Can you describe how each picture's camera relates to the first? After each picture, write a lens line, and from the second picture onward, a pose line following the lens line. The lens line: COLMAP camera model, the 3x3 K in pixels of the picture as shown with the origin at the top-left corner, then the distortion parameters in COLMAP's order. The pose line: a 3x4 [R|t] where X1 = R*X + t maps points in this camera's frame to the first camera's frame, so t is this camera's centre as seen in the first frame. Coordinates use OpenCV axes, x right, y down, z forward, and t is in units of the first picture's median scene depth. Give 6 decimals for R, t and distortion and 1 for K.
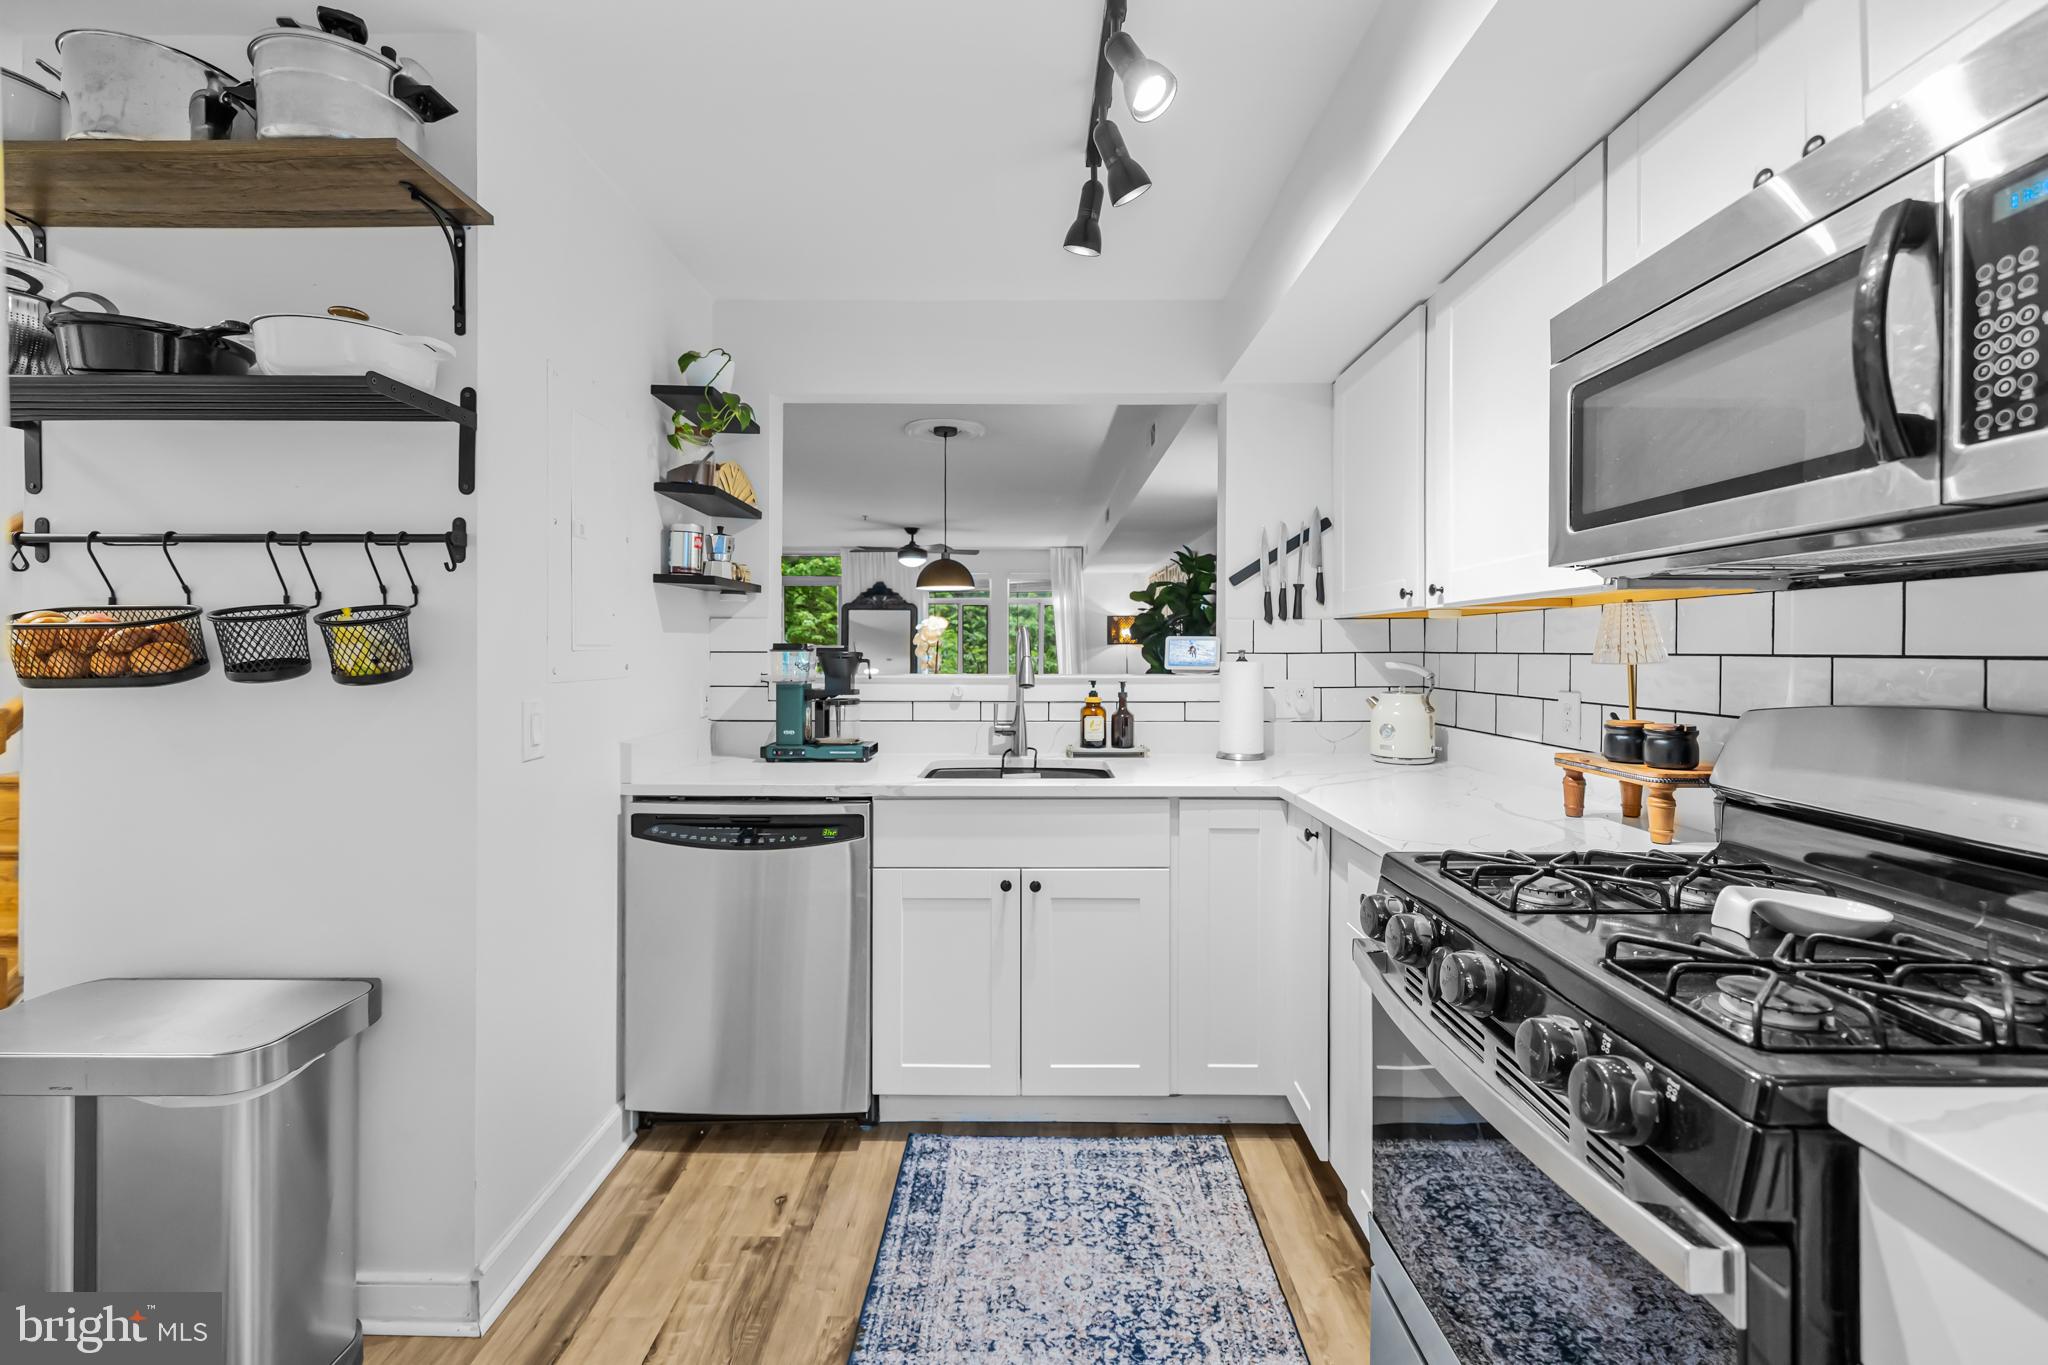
lens RADIAL K [[870.6, 0, 1021.4], [0, 870.6, 646.4], [0, 0, 1]] dist [0.004116, -0.003484]
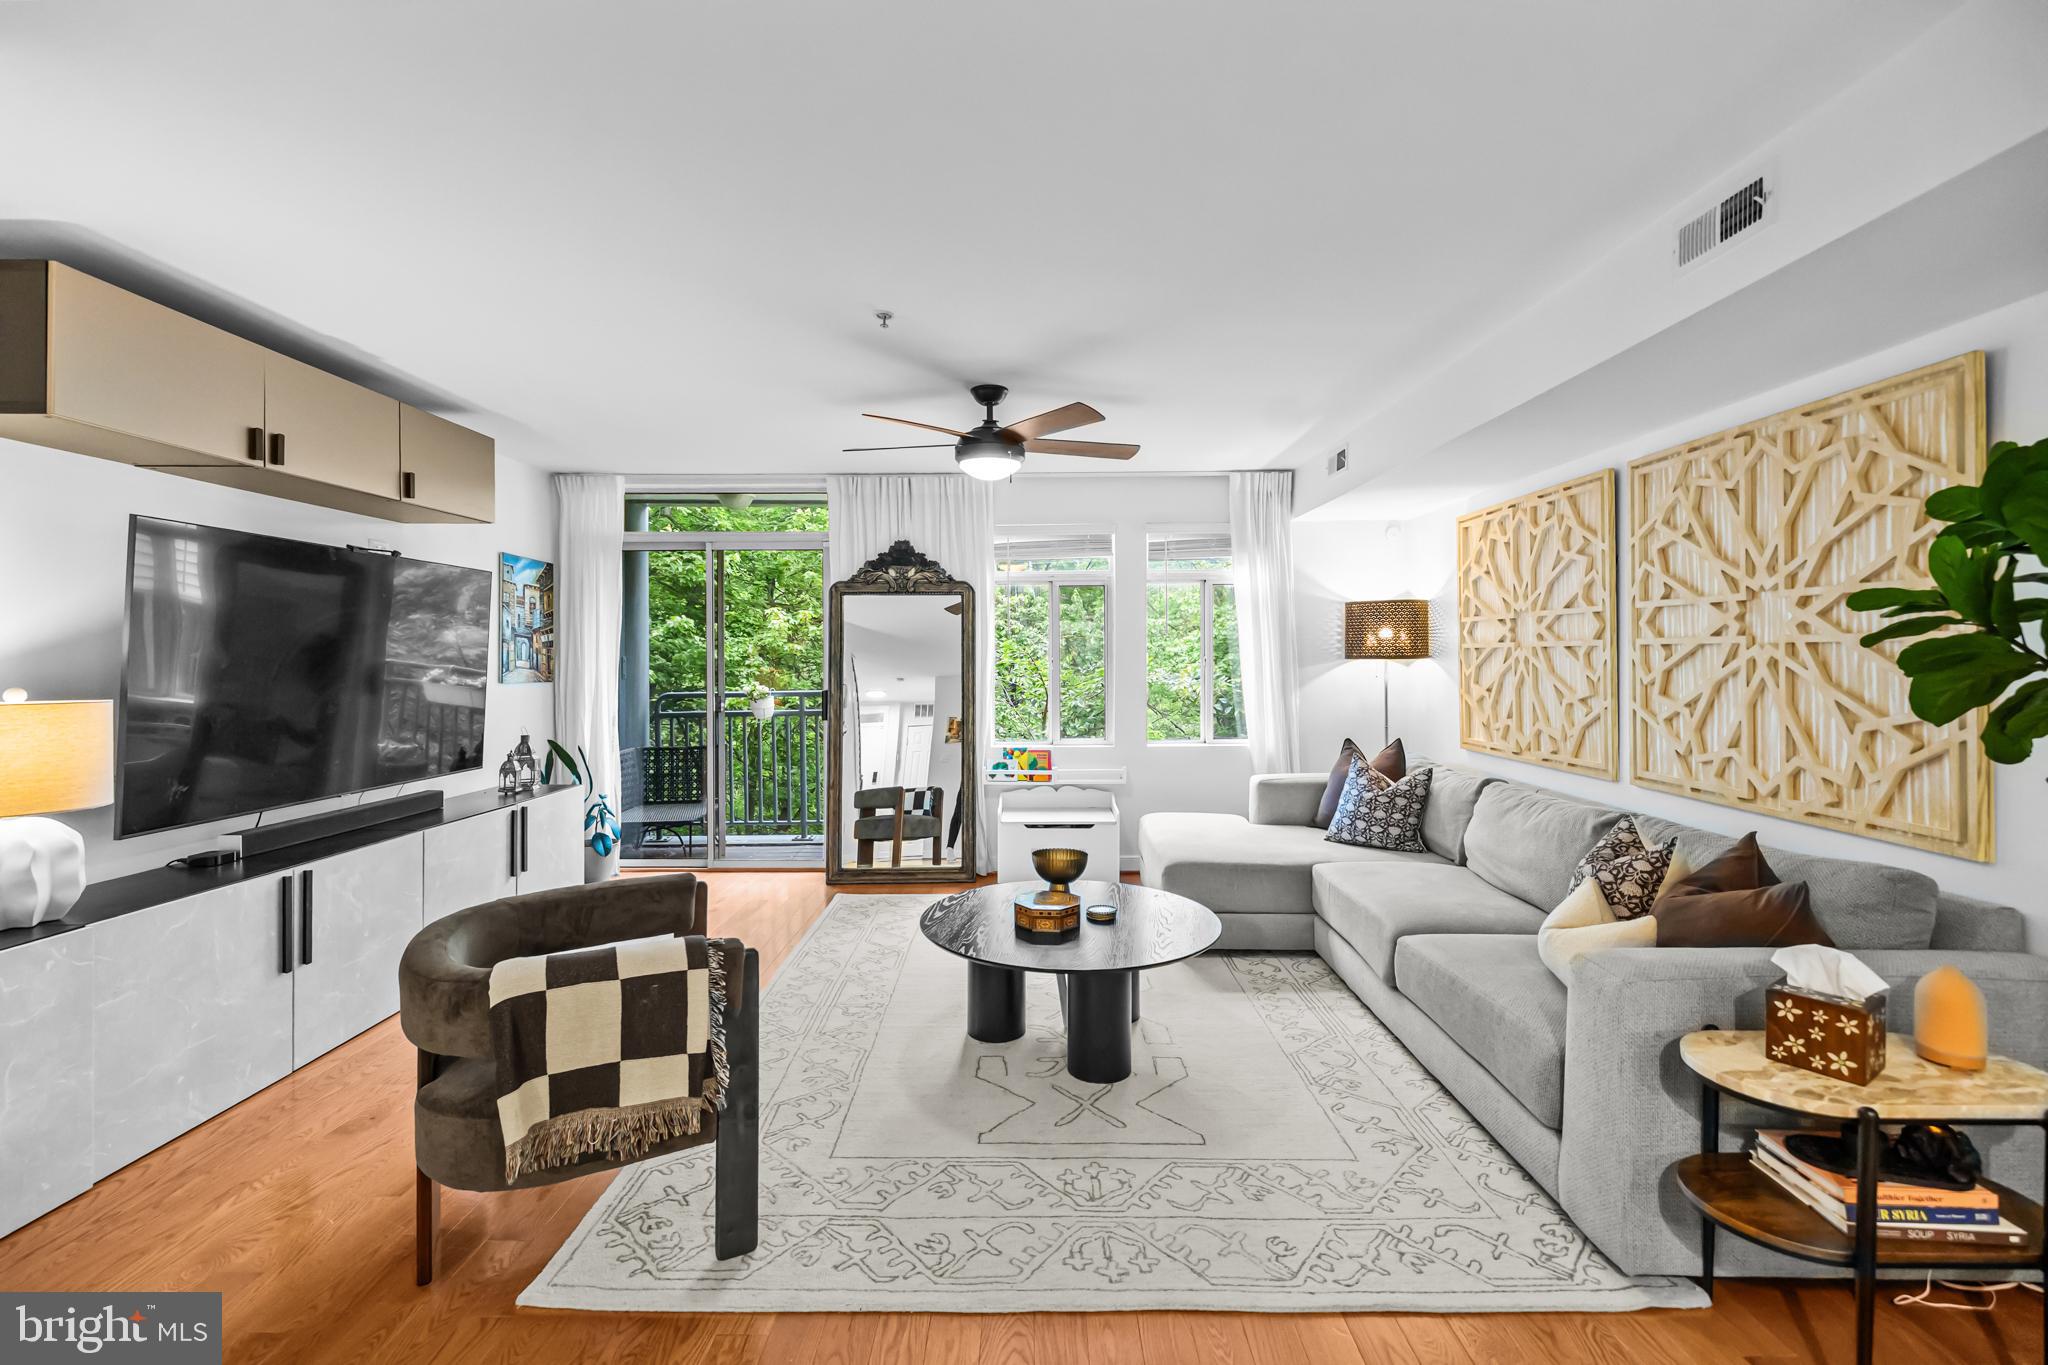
lens RADIAL K [[870.6, 0, 1024.5], [0, 870.6, 664.3], [0, 0, 1]] dist [0.004116, -0.003484]
pose [[0.999960, -0.005155, 0.007301, -0.093213], [0.005110, 0.999968, 0.006094, -0.002654], [-0.007332, -0.006056, 0.999955, 0.476391]]
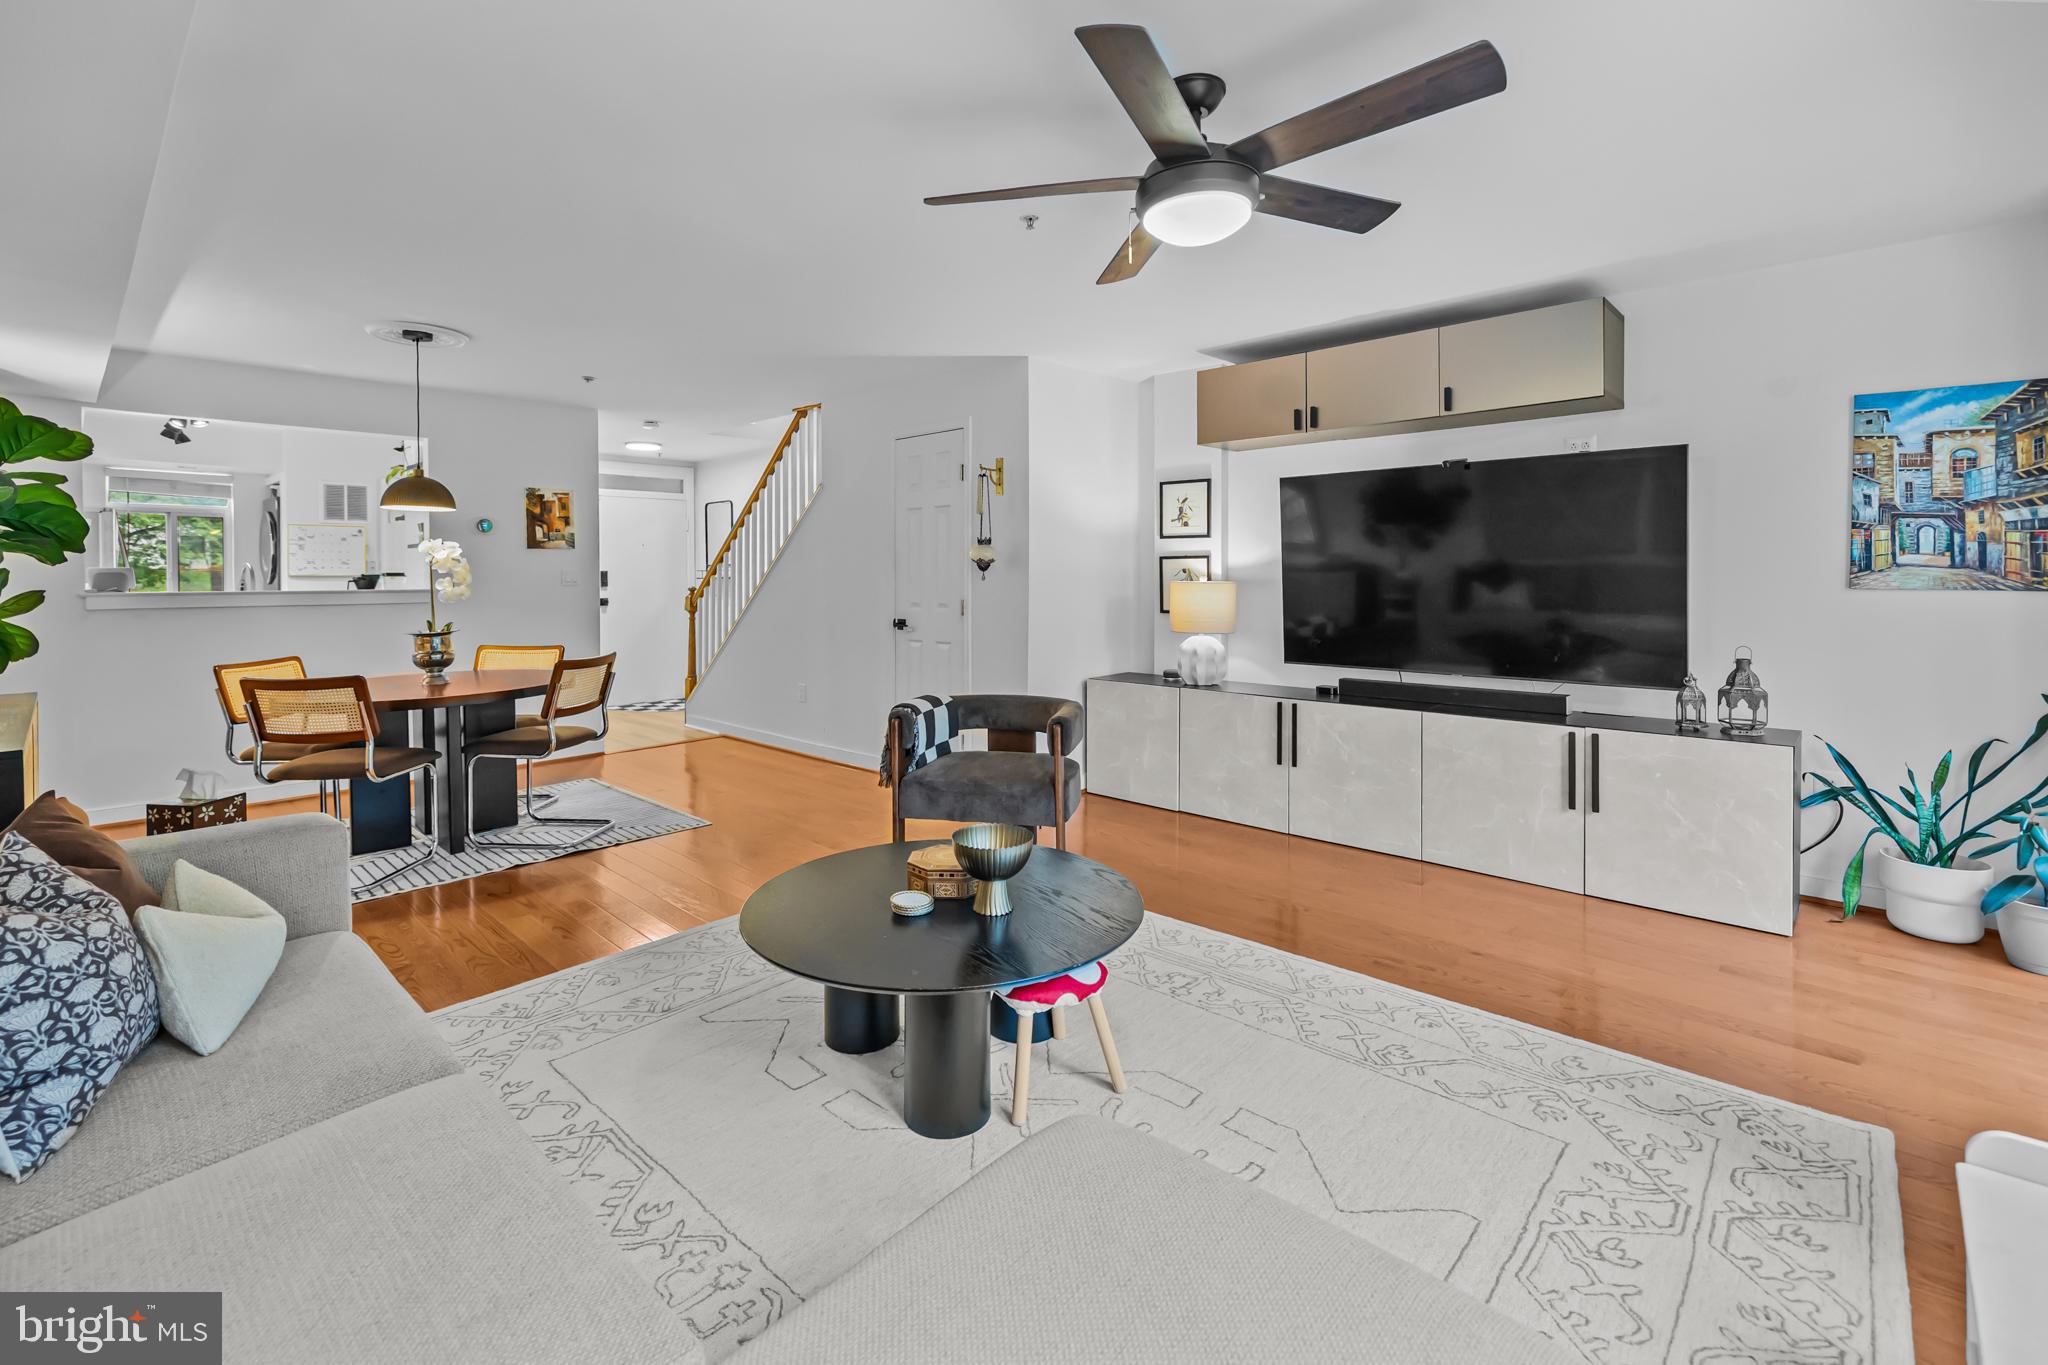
lens RADIAL K [[897.6, 0, 1010.9], [0, 897.6, 581.2], [0, 0, 1]] dist [-0.012730, 0.002200]
pose [[-0.673521, 0.007812, -0.739127, 0.082866], [0.004059, 0.999968, 0.006870, 0.002851], [0.739157, 0.001627, -0.673532, 0.944256]]
